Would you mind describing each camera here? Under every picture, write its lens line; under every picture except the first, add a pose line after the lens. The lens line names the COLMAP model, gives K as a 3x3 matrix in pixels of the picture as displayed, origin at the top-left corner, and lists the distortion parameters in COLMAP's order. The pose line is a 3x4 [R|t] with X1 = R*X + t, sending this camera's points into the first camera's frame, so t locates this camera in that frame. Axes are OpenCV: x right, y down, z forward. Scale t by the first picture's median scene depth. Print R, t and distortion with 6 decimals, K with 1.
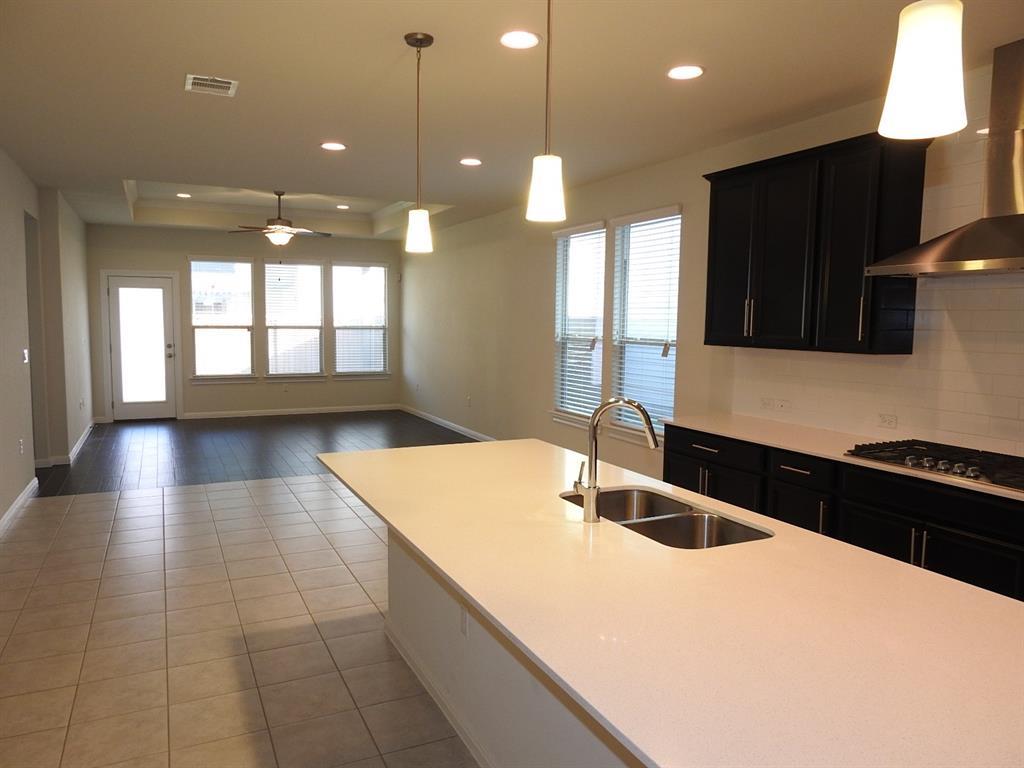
lens RADIAL K [[735.9, 0, 506.9], [0, 735.9, 381.3], [0, 0, 1]] dist [-0.004692, 0.005434]
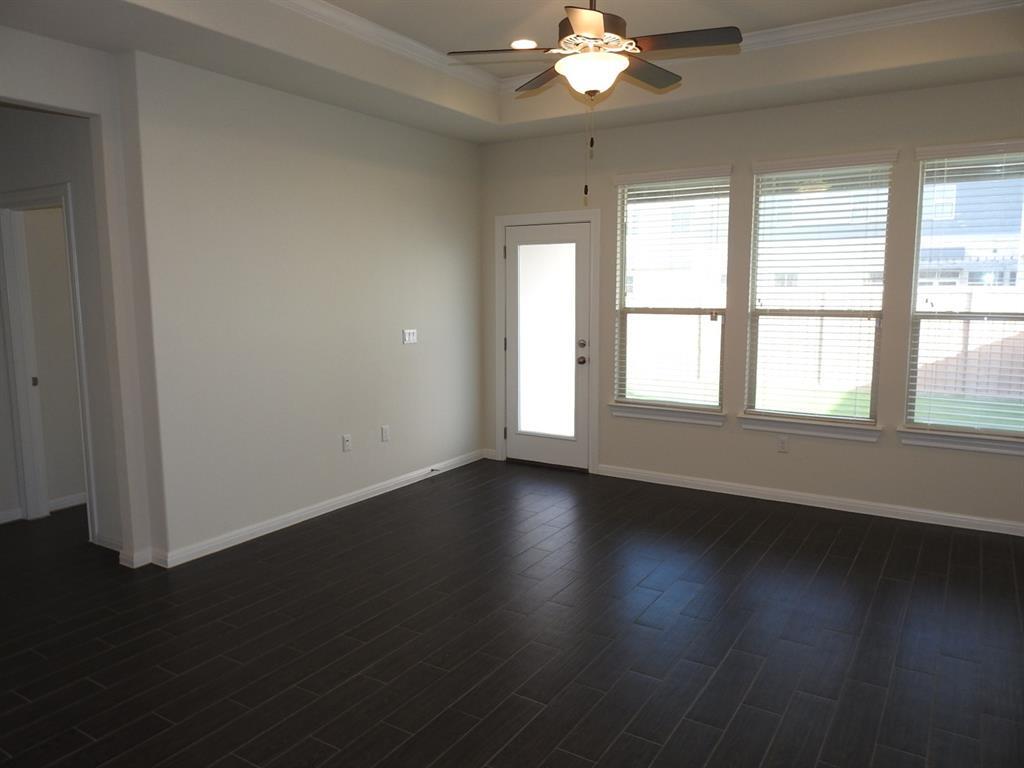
lens RADIAL K [[735.9, 0, 514.0], [0, 735.9, 382.9], [0, 0, 1]] dist [-0.004692, 0.005434]
pose [[0.533546, 0.087712, -0.841211, -0.006581], [-0.070890, 0.995746, 0.058863, -0.047353], [0.842795, 0.028227, 0.537494, 0.647990]]
